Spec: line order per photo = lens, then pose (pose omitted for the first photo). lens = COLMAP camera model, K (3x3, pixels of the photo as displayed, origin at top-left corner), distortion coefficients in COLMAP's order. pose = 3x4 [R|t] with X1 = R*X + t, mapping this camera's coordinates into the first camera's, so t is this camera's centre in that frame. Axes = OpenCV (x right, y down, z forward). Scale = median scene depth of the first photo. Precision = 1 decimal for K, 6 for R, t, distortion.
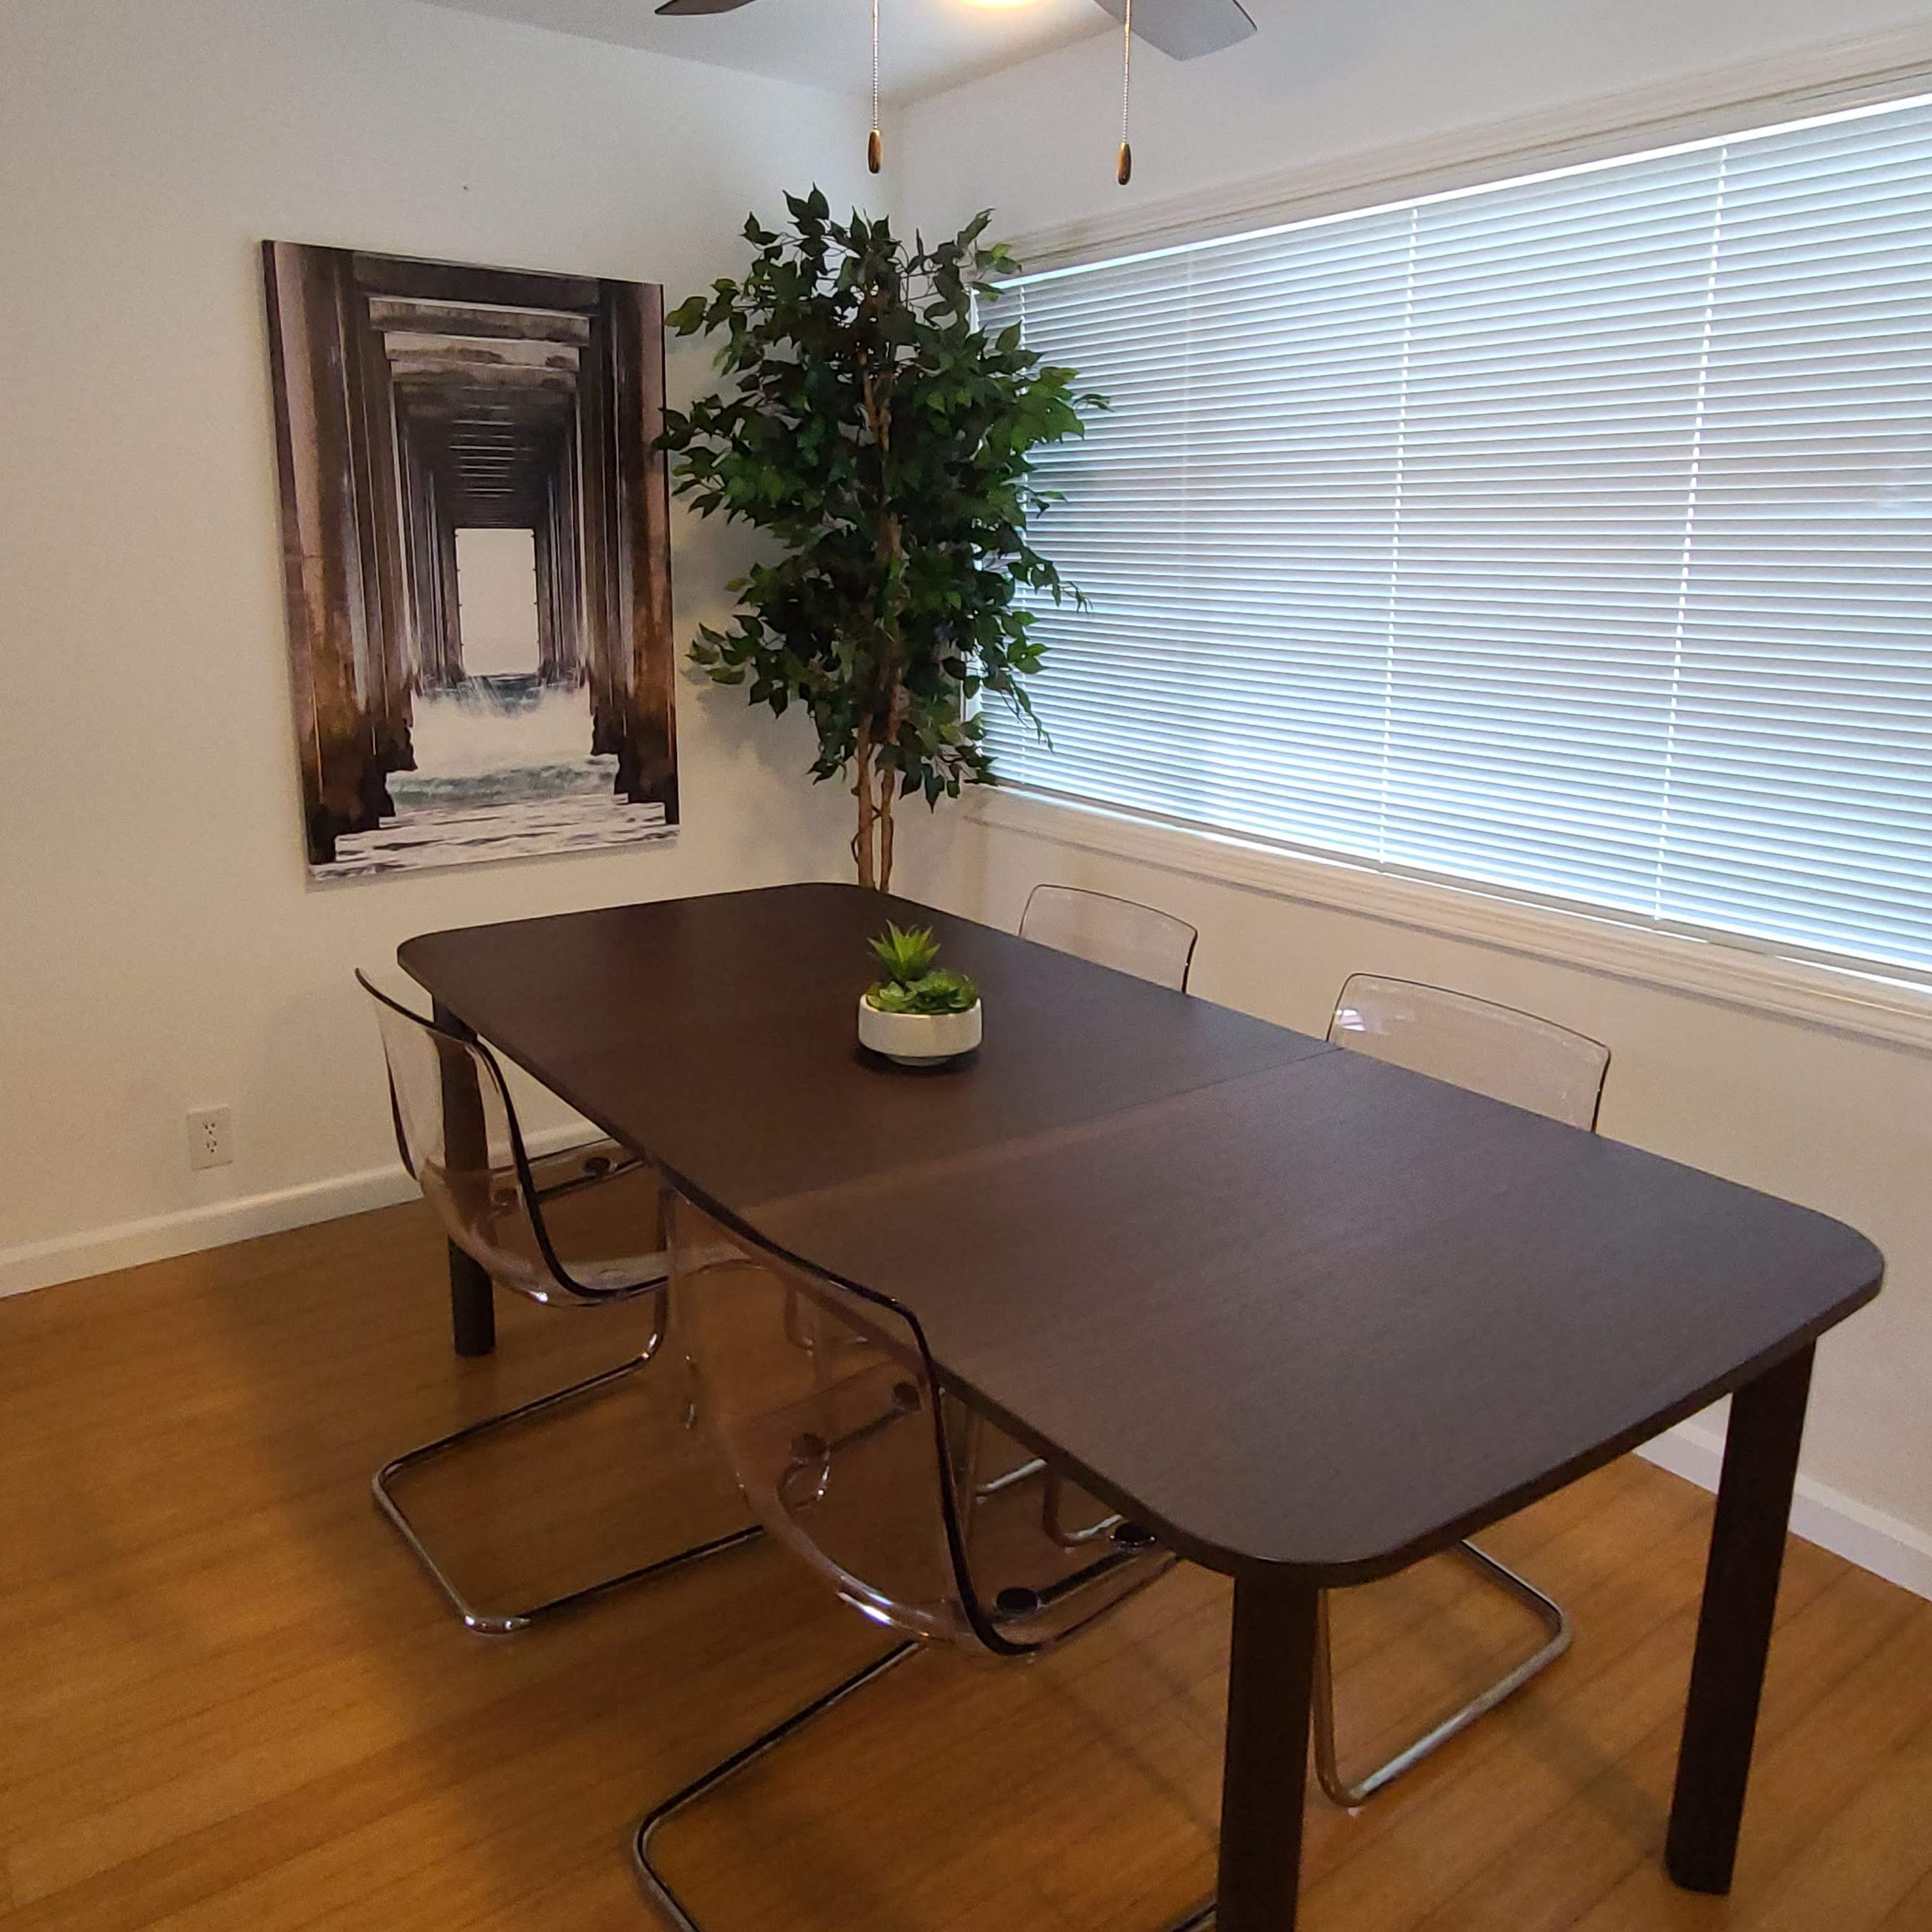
lens RADIAL K [[1549.7, 0, 967.6], [0, 1549.7, 959.2], [0, 0, 1]] dist [-0.005029, 0.005699]
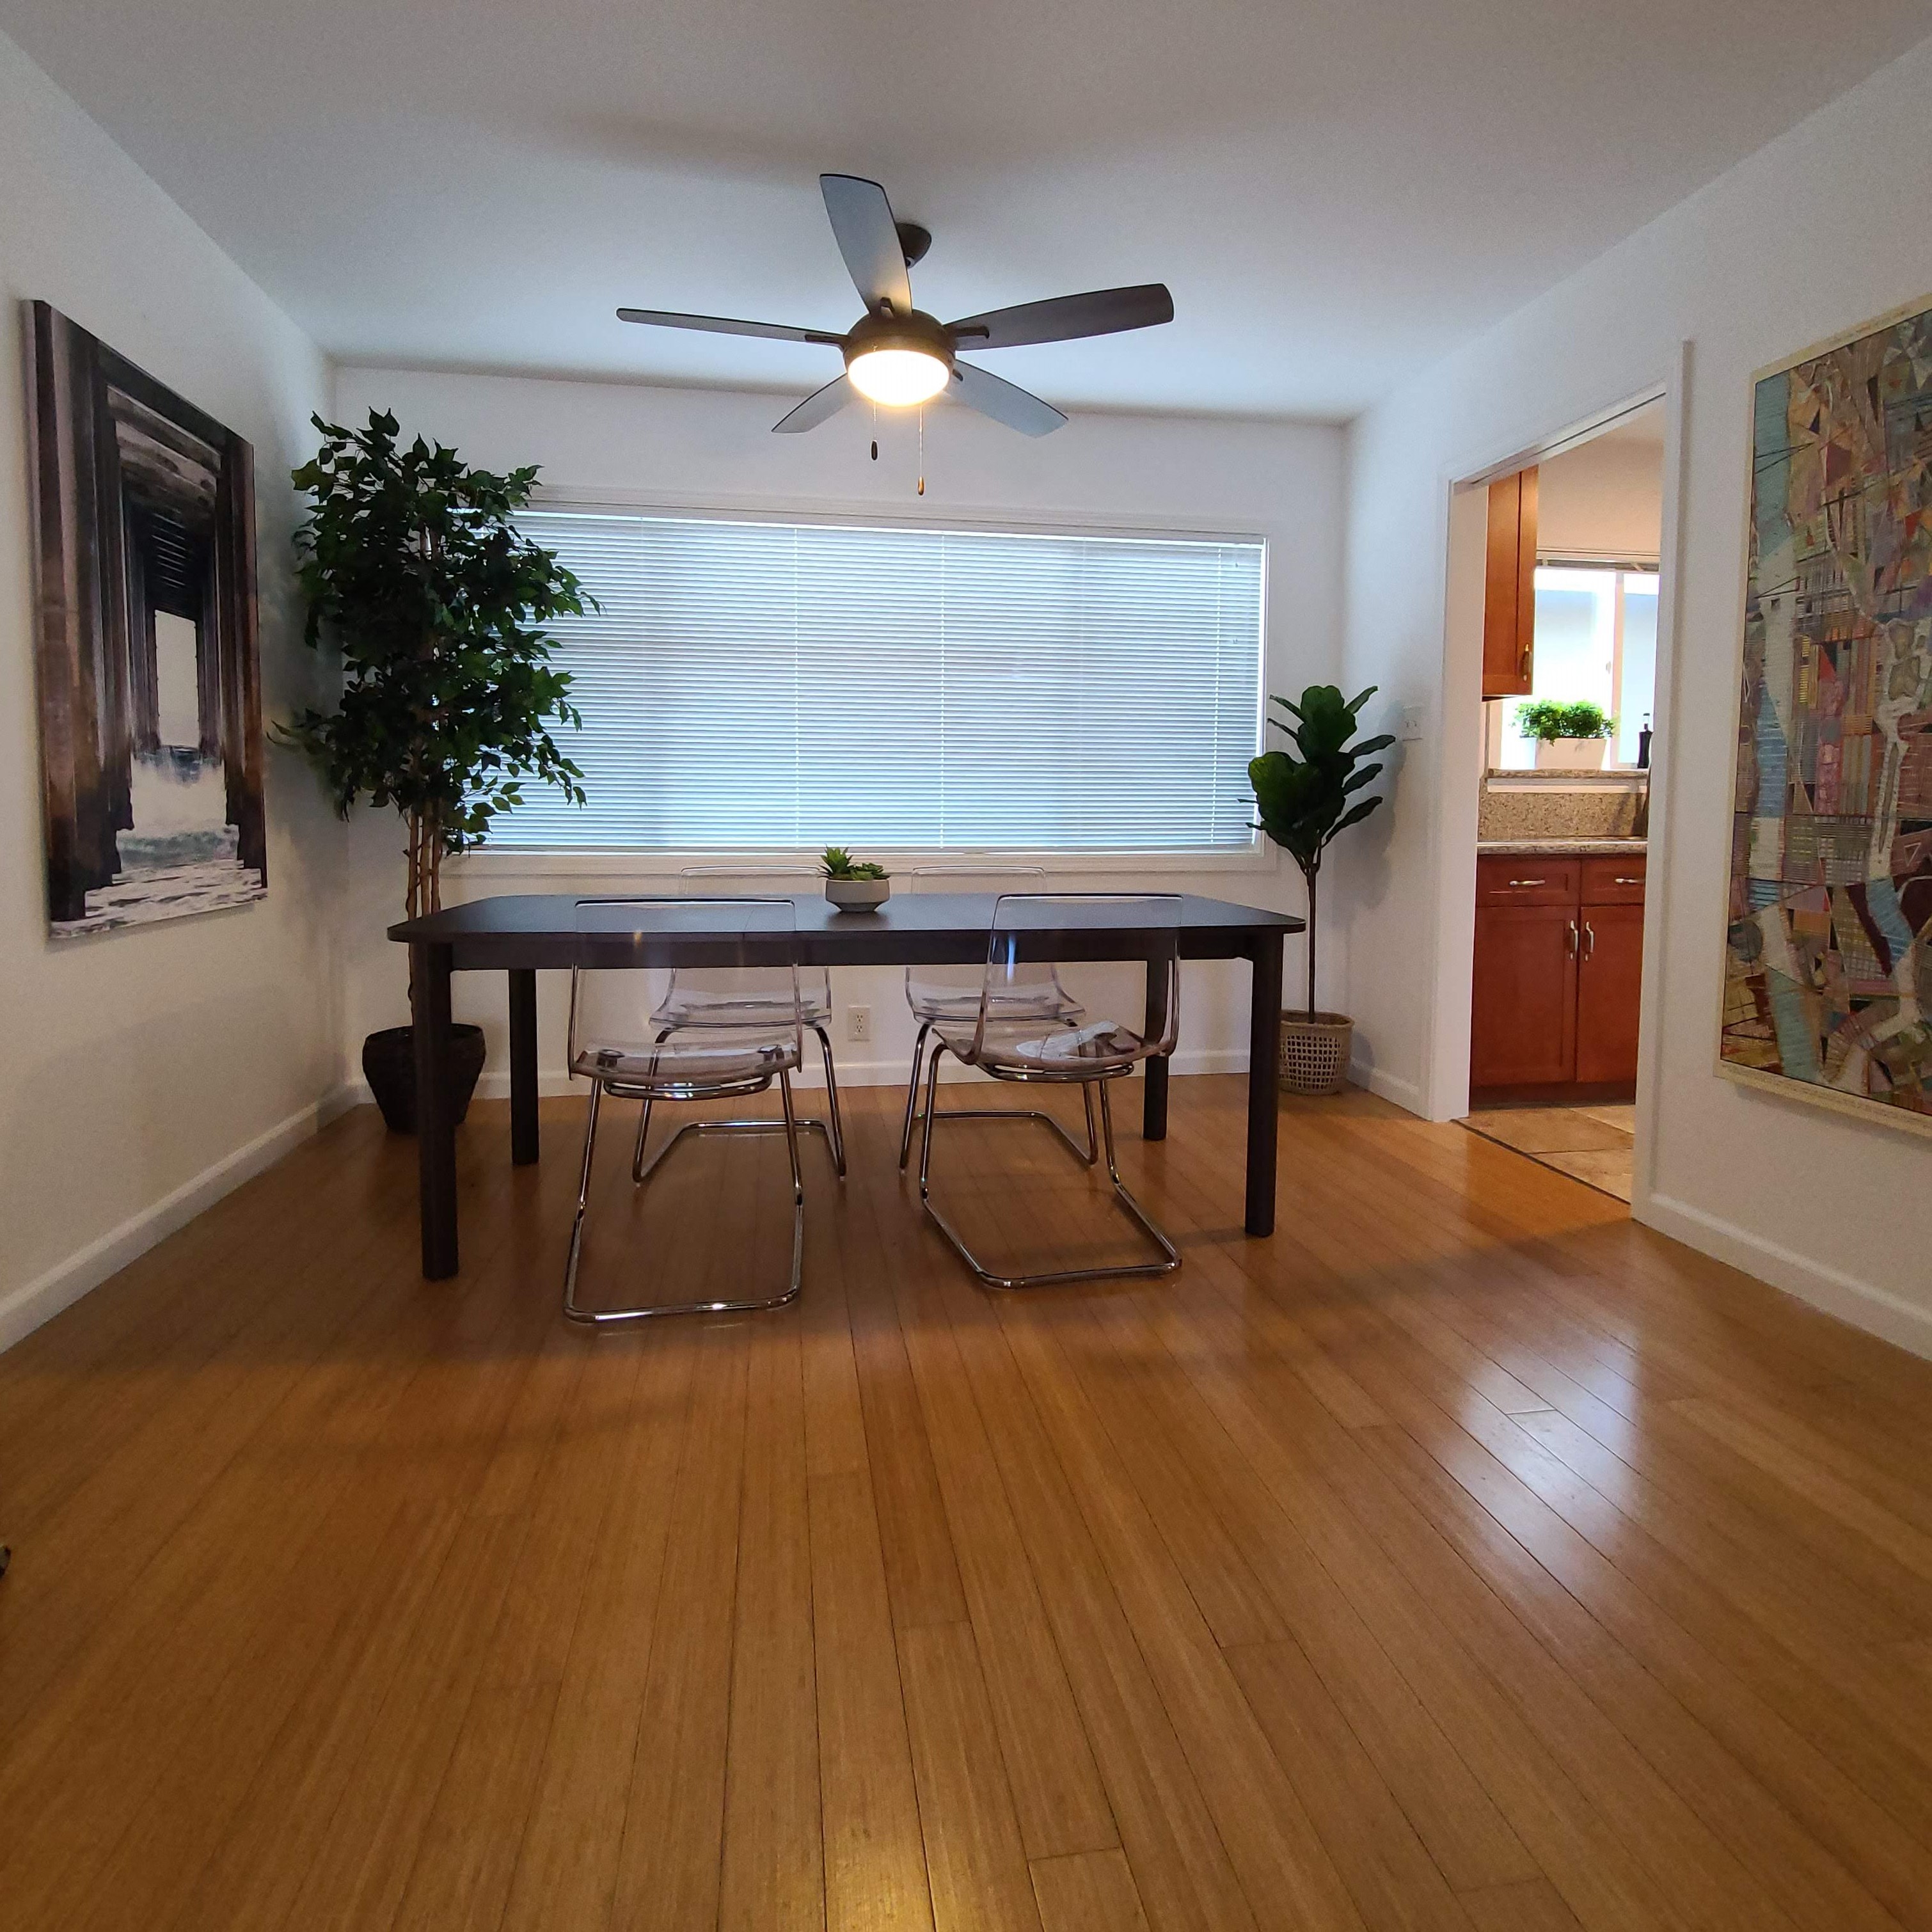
lens RADIAL K [[1031.8, 0, 956.1], [0, 1031.8, 949.4], [0, 0, 1]] dist [0.006417, 0.000093]
pose [[0.457050, -0.131648, 0.879644, -0.733314], [0.232582, 0.972264, 0.024664, 0.070549], [-0.858493, 0.193317, 0.474992, 0.199776]]
